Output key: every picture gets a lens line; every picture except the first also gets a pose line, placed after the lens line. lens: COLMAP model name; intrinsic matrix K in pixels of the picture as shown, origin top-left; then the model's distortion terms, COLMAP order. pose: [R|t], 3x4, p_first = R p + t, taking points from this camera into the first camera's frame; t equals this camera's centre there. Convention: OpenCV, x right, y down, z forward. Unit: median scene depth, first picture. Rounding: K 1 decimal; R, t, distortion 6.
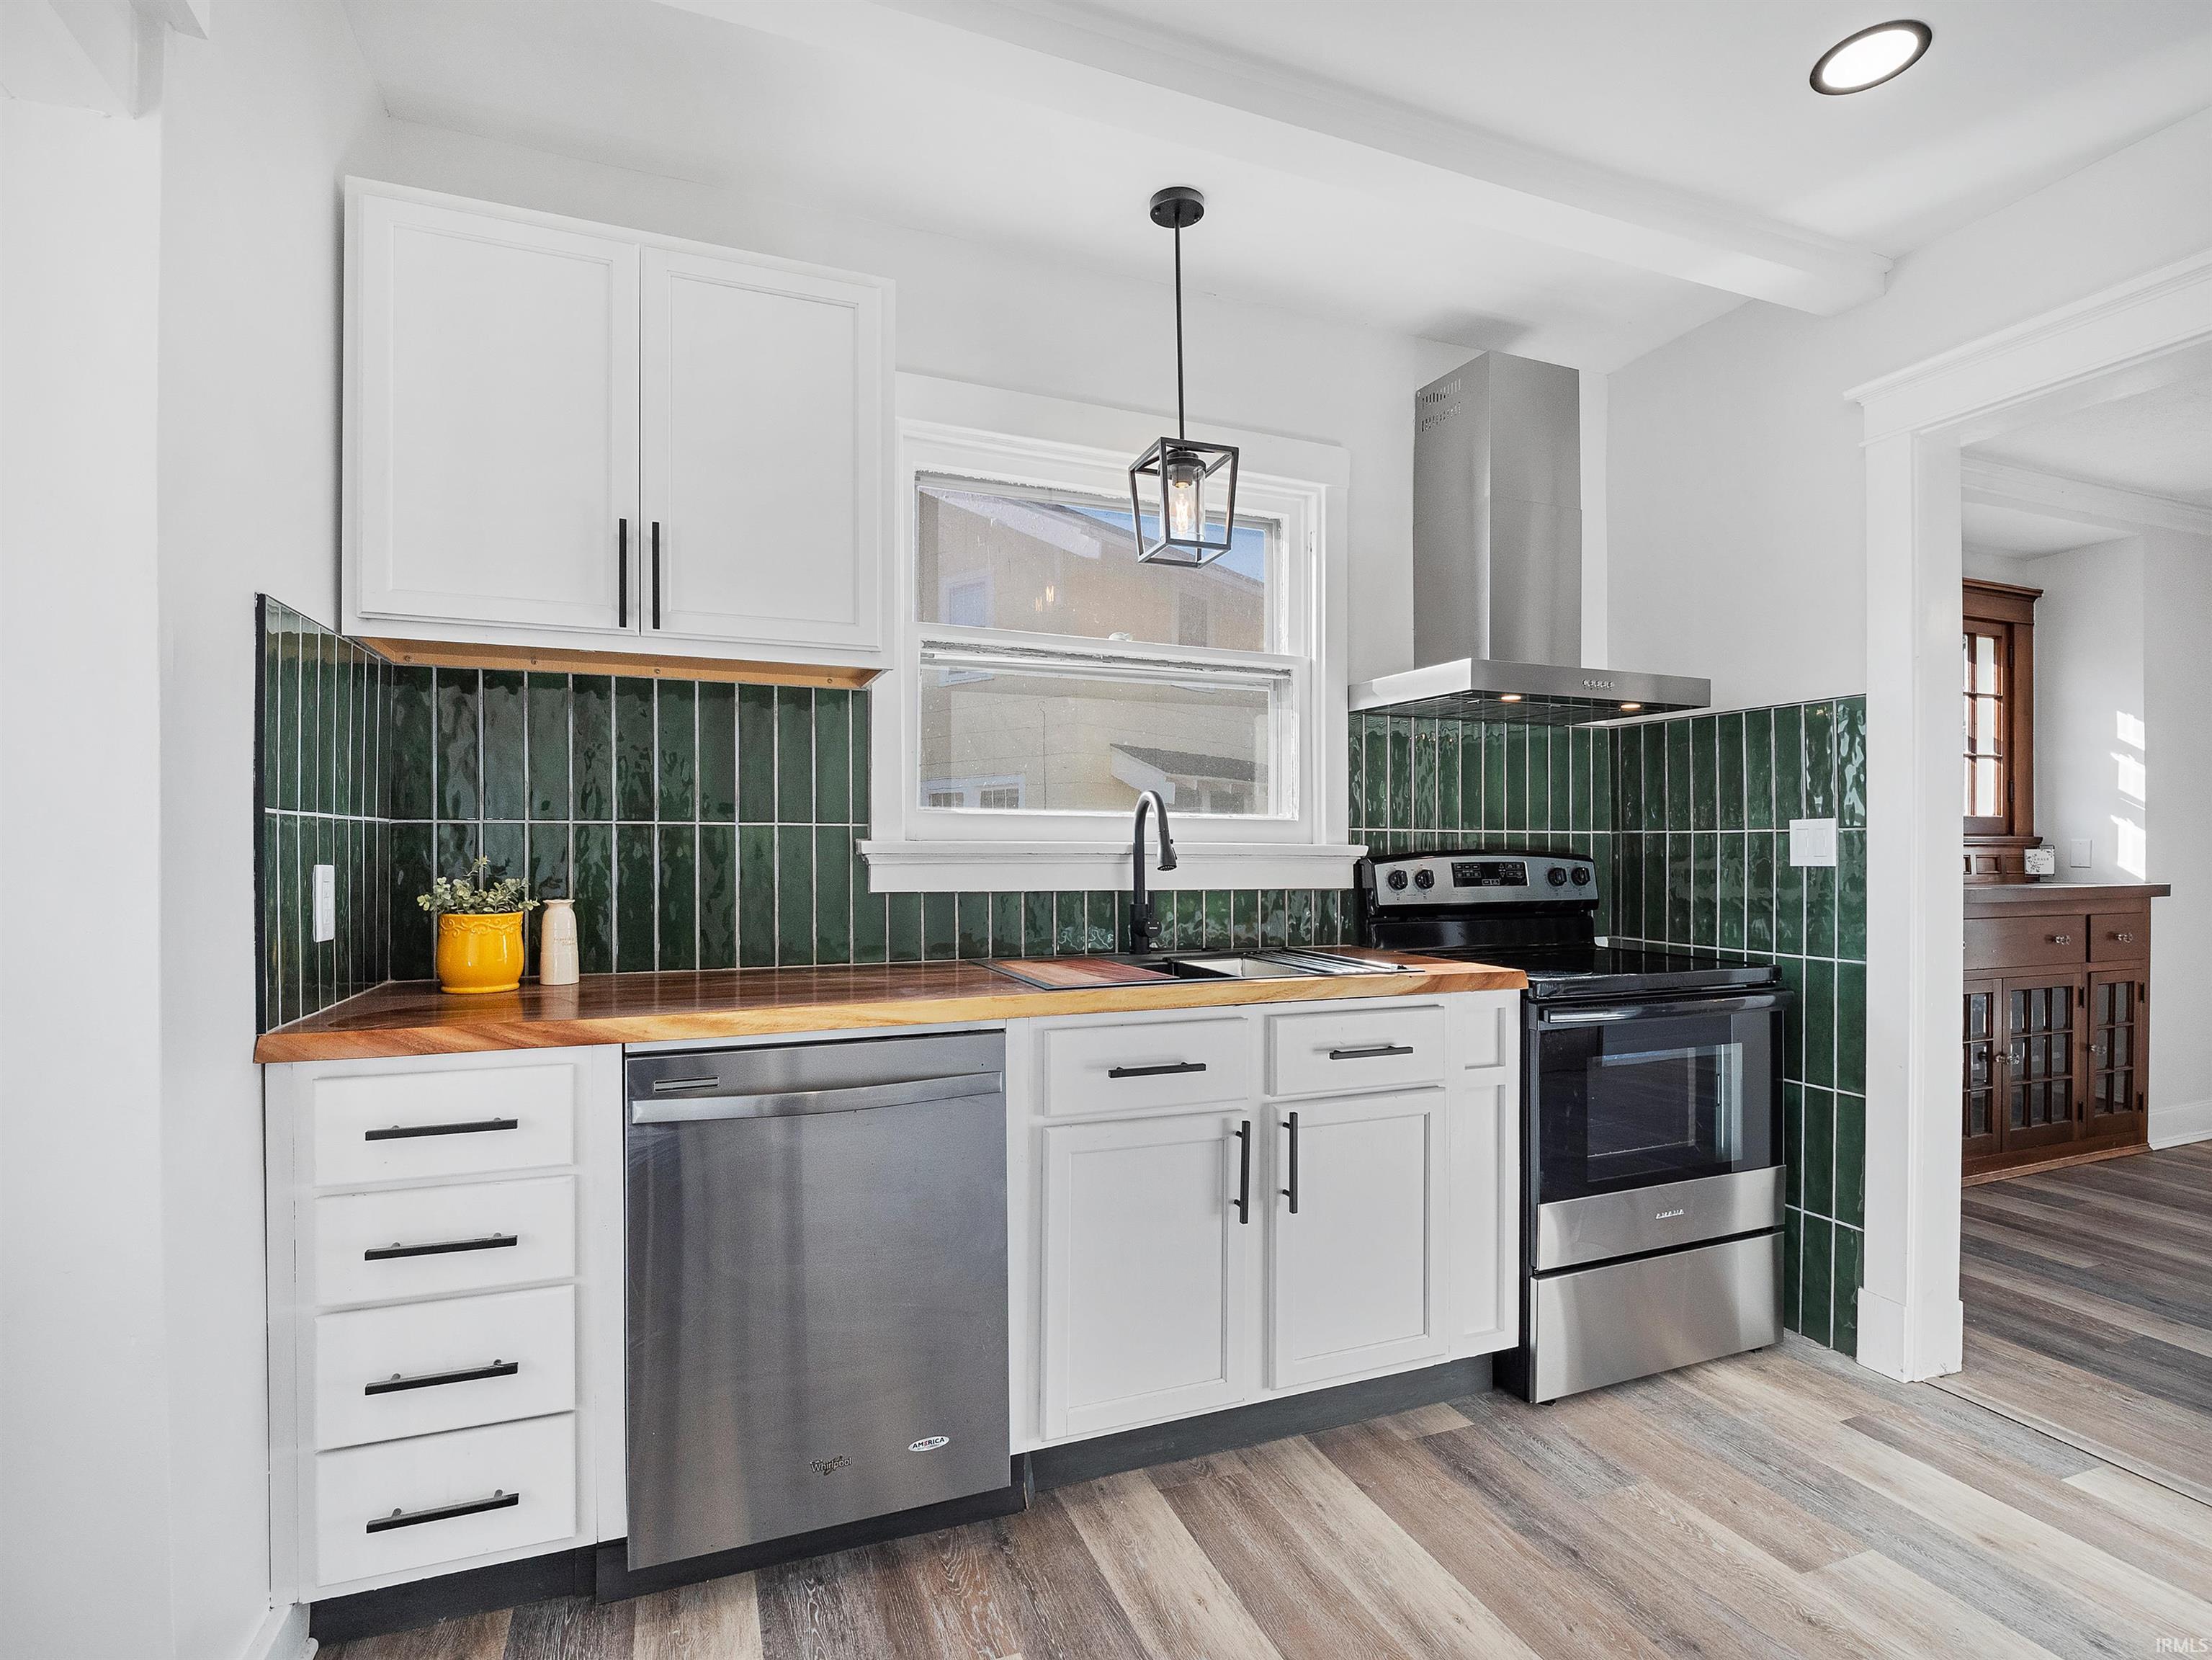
lens RADIAL K [[1089.1, 0, 1098.2], [0, 1089.1, 849.7], [0, 0, 1]] dist [0.000350, -0.000891]
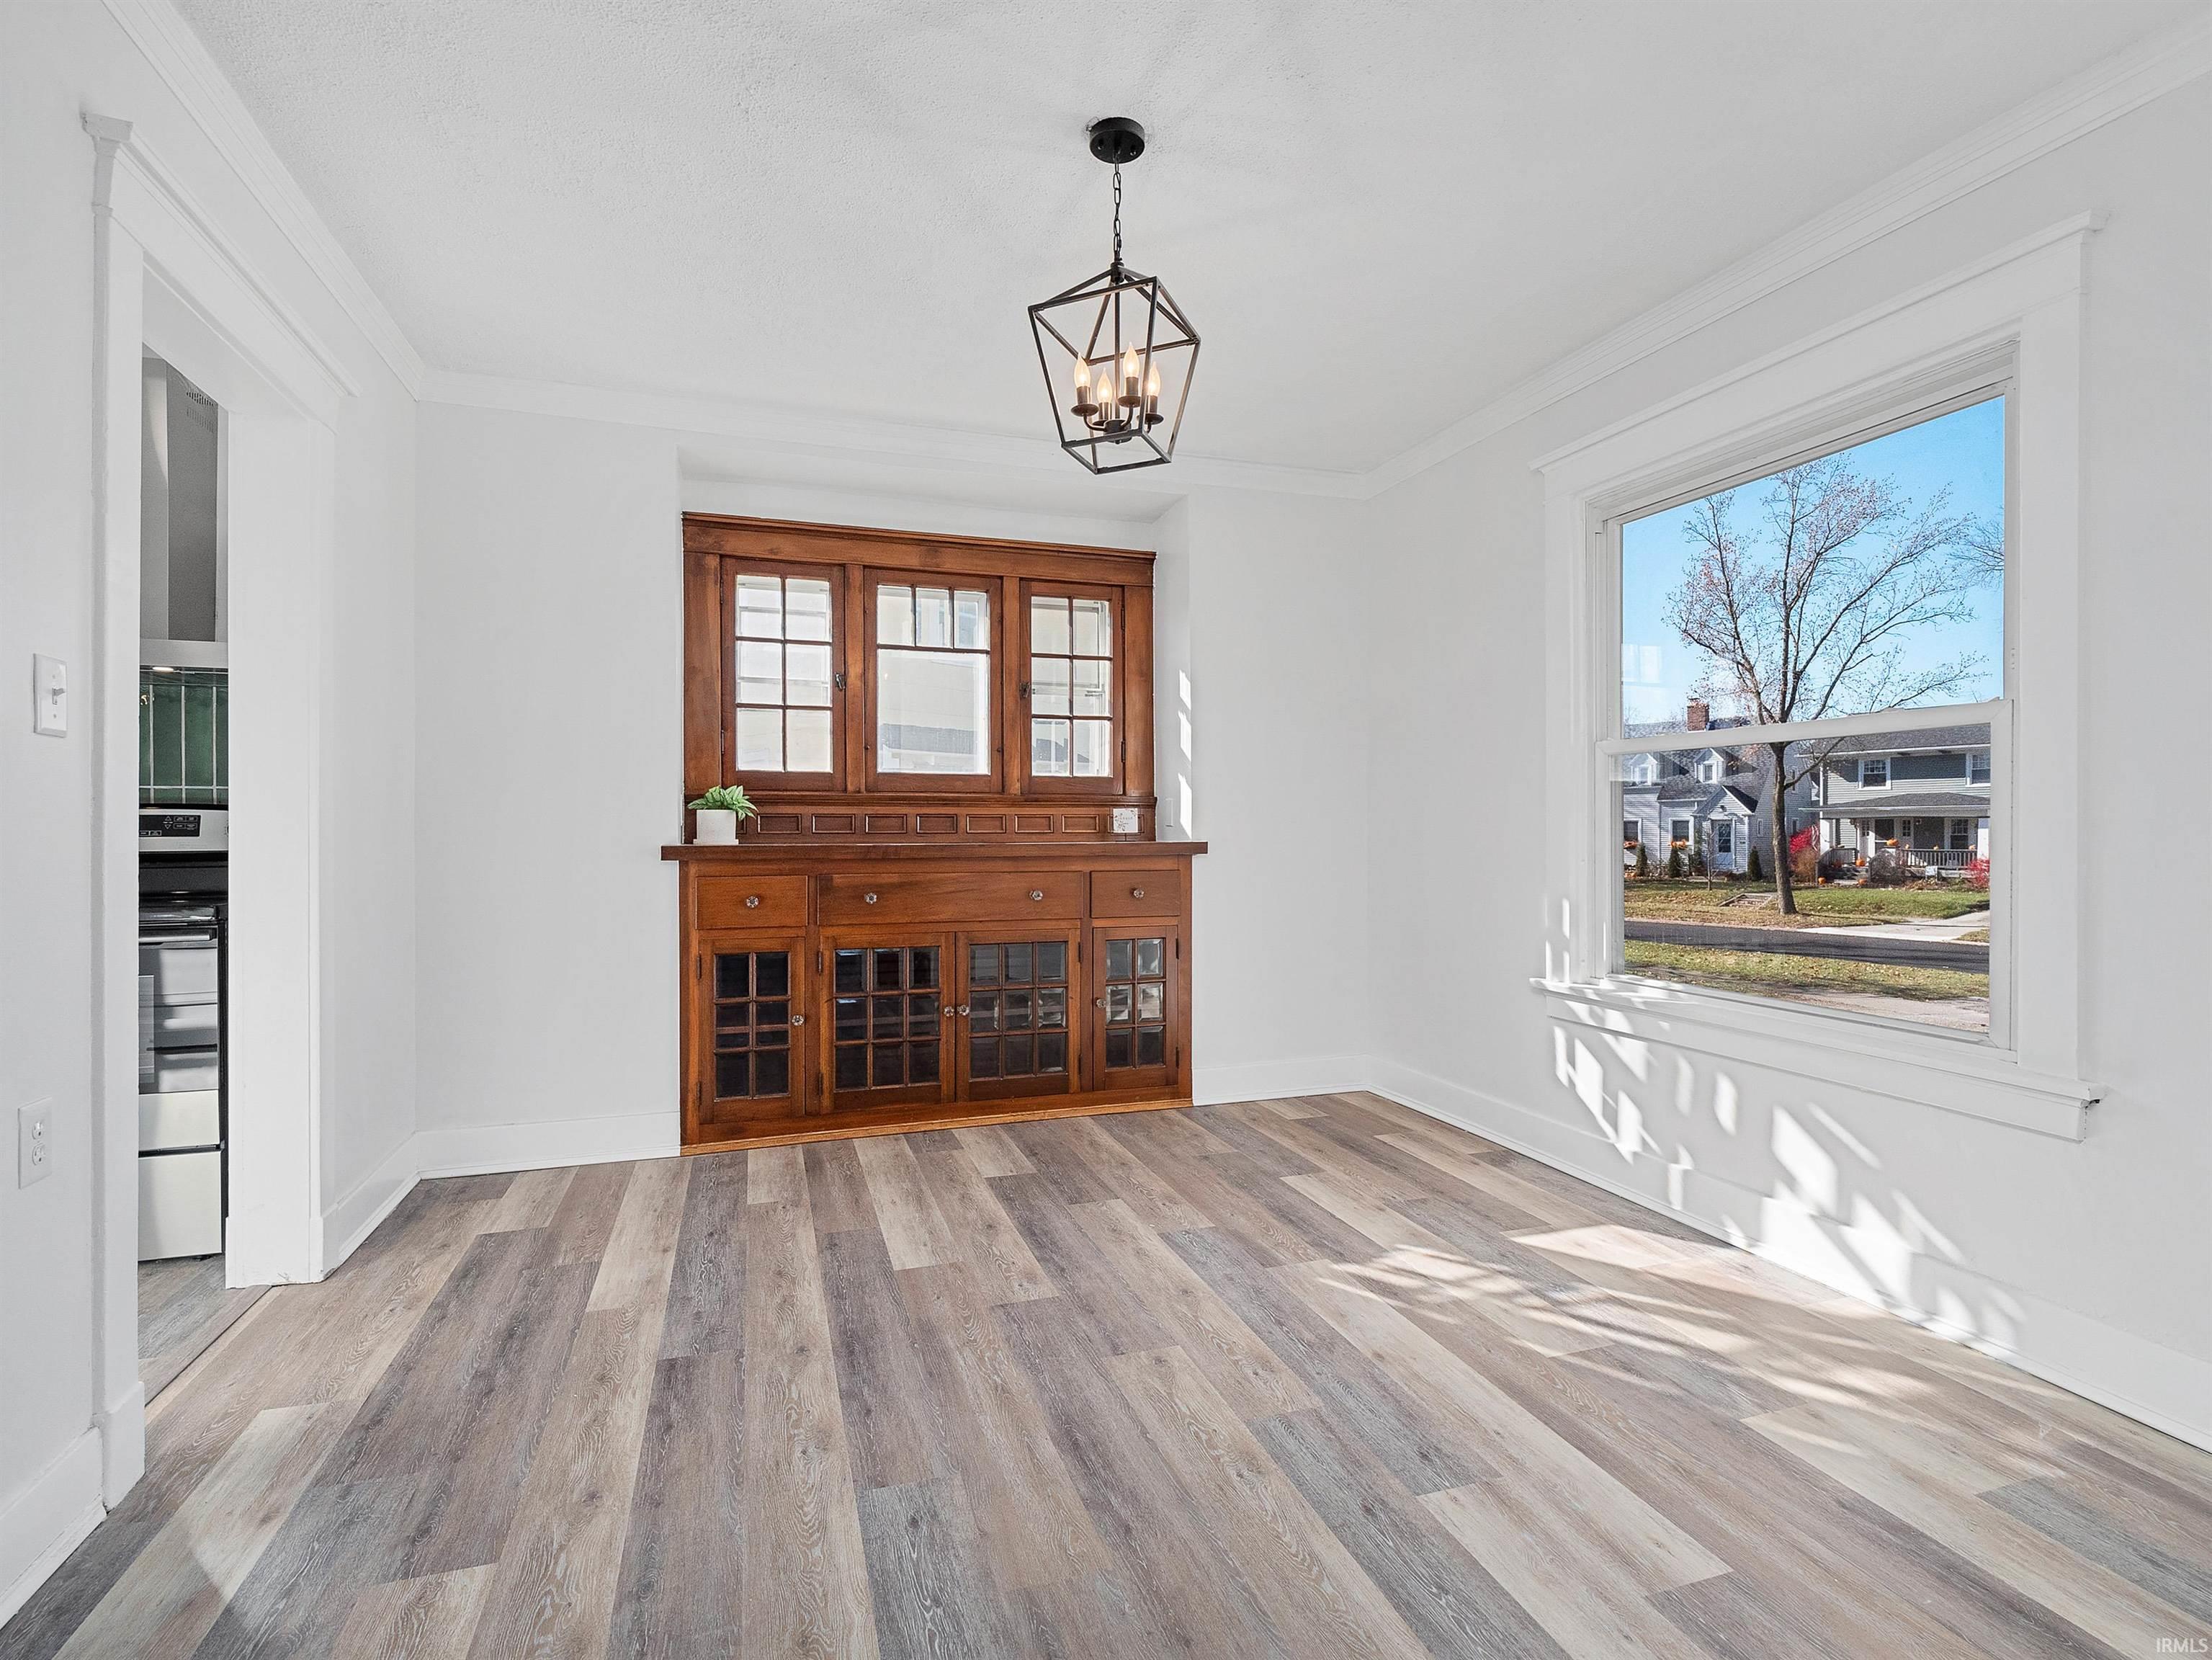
lens RADIAL K [[1052.6, 0, 1040.7], [0, 1052.6, 830.3], [0, 0, 1]] dist [-0.000005, -0.000510]
pose [[0.995521, -0.007058, -0.094278, 0.920156], [0.006442, 0.999956, -0.006844, 0.027293], [0.094322, 0.006206, 0.995522, 0.021352]]
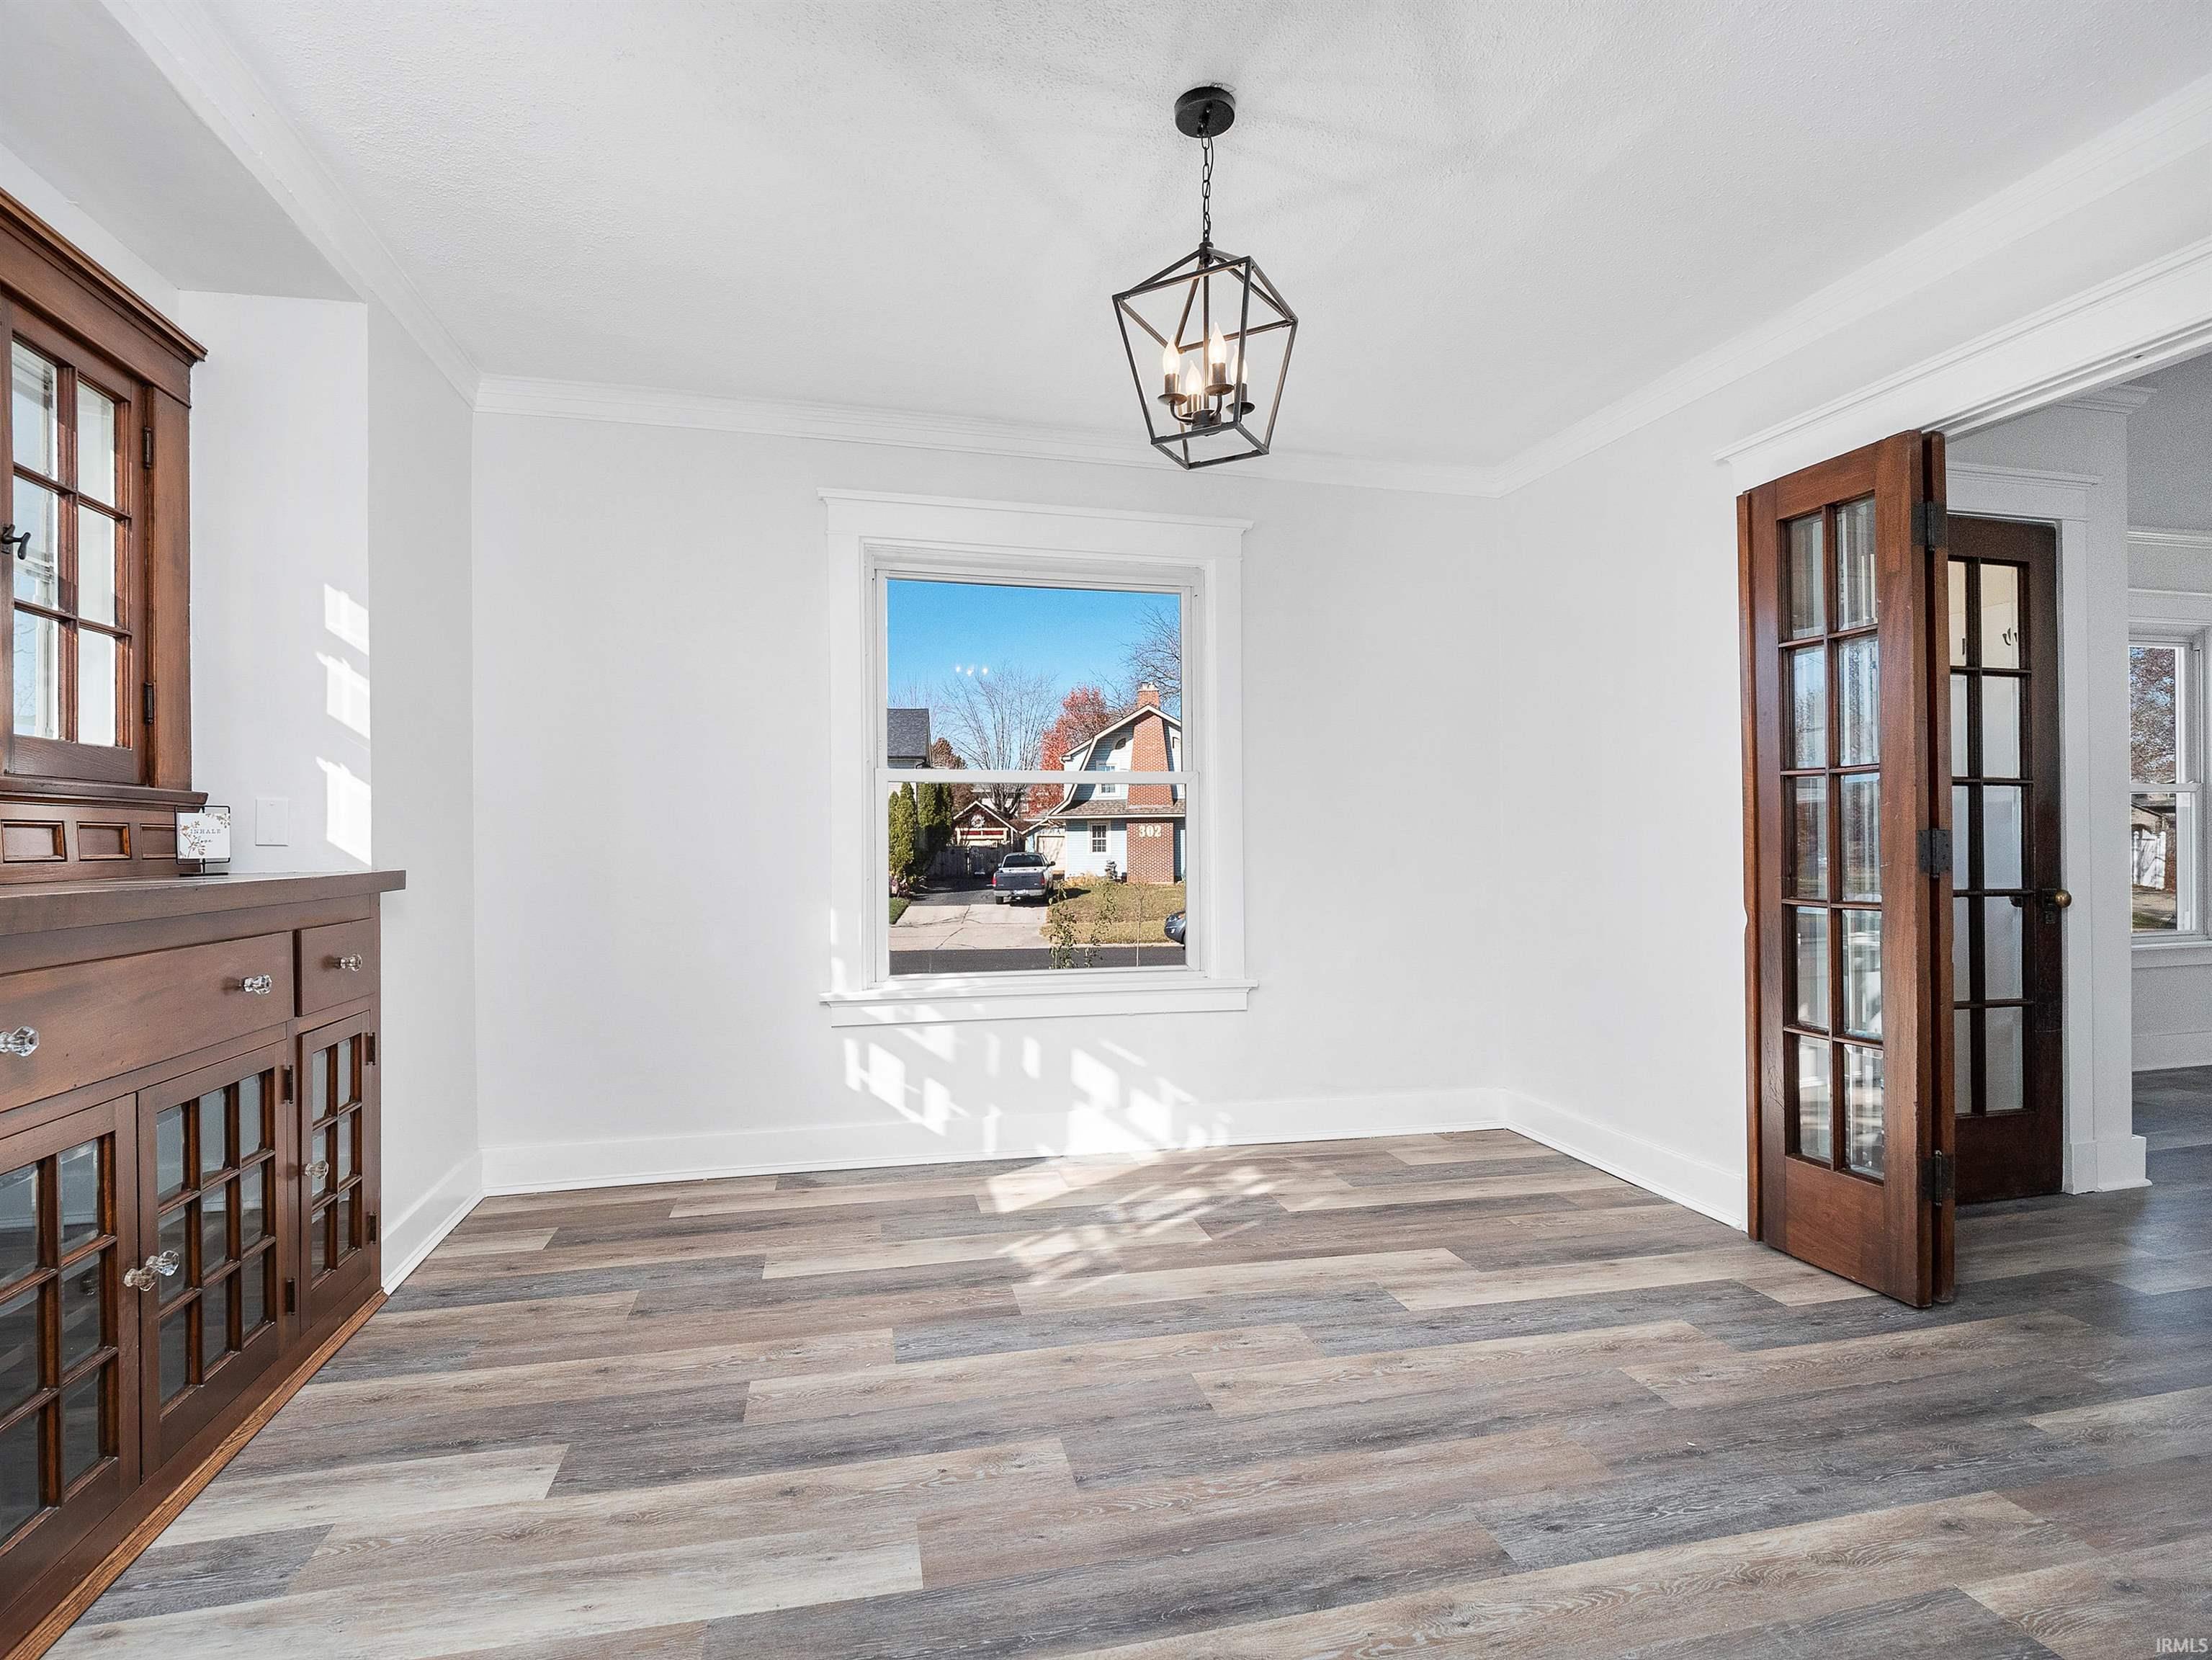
lens RADIAL K [[1089.1, 0, 1098.2], [0, 1089.1, 849.7], [0, 0, 1]] dist [0.000350, -0.000891]
pose [[0.144594, -0.004452, 0.989481, 0.412571], [0.005107, 0.999980, 0.003753, 0.019319], [-0.989478, 0.004511, 0.144614, 0.504840]]
